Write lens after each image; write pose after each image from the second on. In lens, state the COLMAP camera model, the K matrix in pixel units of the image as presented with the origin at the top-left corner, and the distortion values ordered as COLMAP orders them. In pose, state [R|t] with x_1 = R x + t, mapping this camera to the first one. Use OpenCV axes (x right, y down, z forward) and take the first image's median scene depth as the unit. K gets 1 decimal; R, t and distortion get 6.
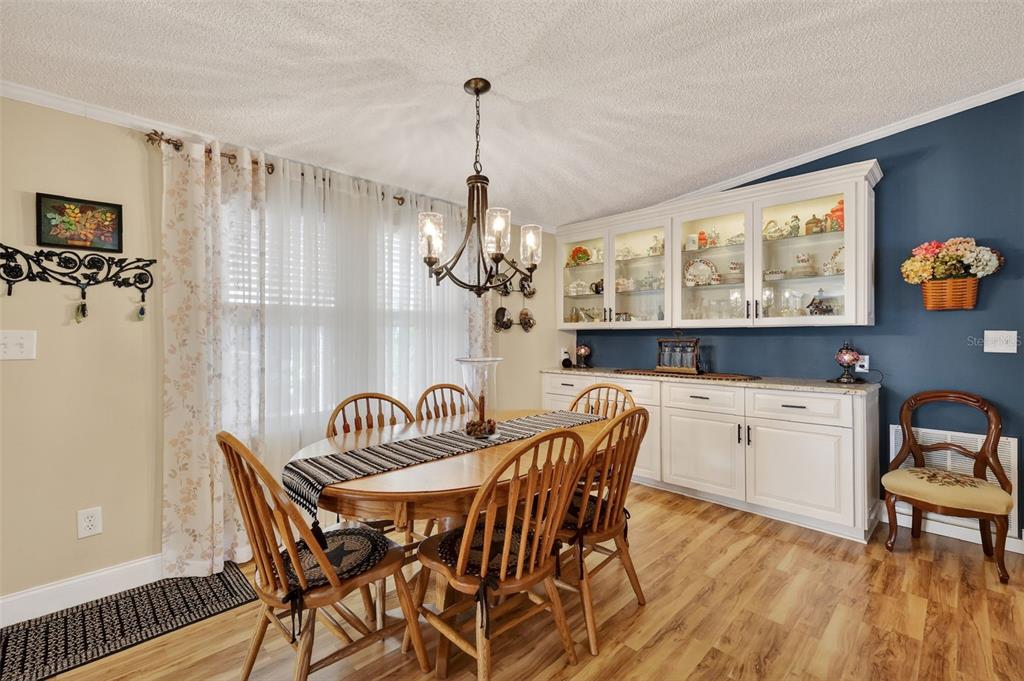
lens RADIAL K [[453.1, 0, 518.8], [0, 453.1, 335.2], [0, 0, 1]] dist [0.004619, 0.000915]
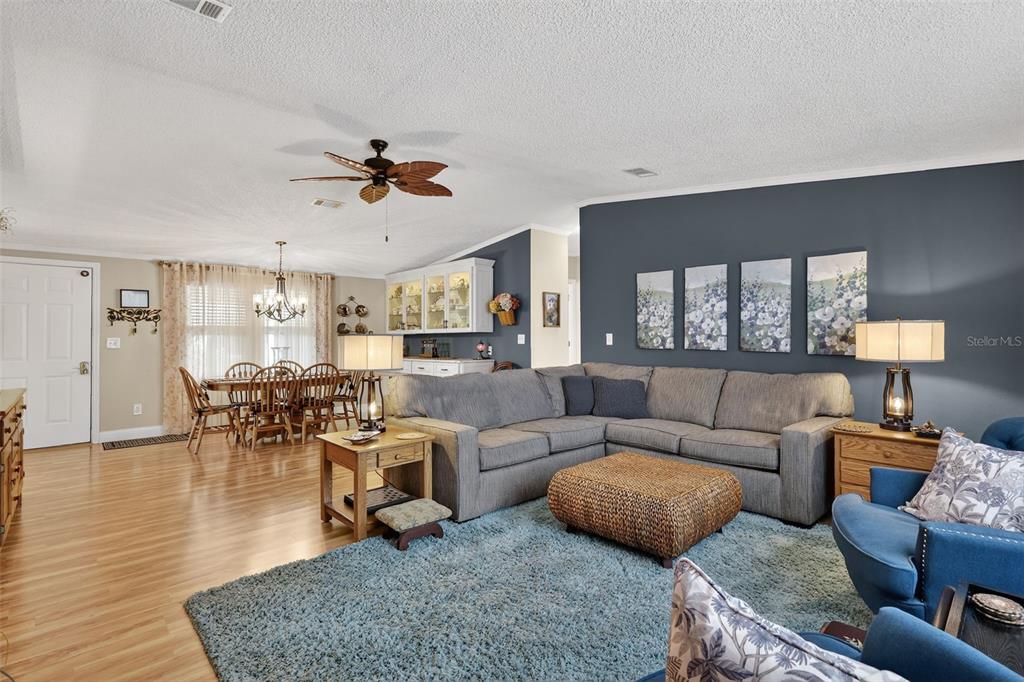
lens RADIAL K [[487.7, 0, 515.1], [0, 487.7, 331.1], [0, 0, 1]] dist [0.001003, -0.001130]
pose [[0.999290, -0.009407, -0.036496, 1.145345], [0.008953, 0.999881, -0.012569, 0.004680], [0.036610, 0.012233, 0.999255, -1.478874]]
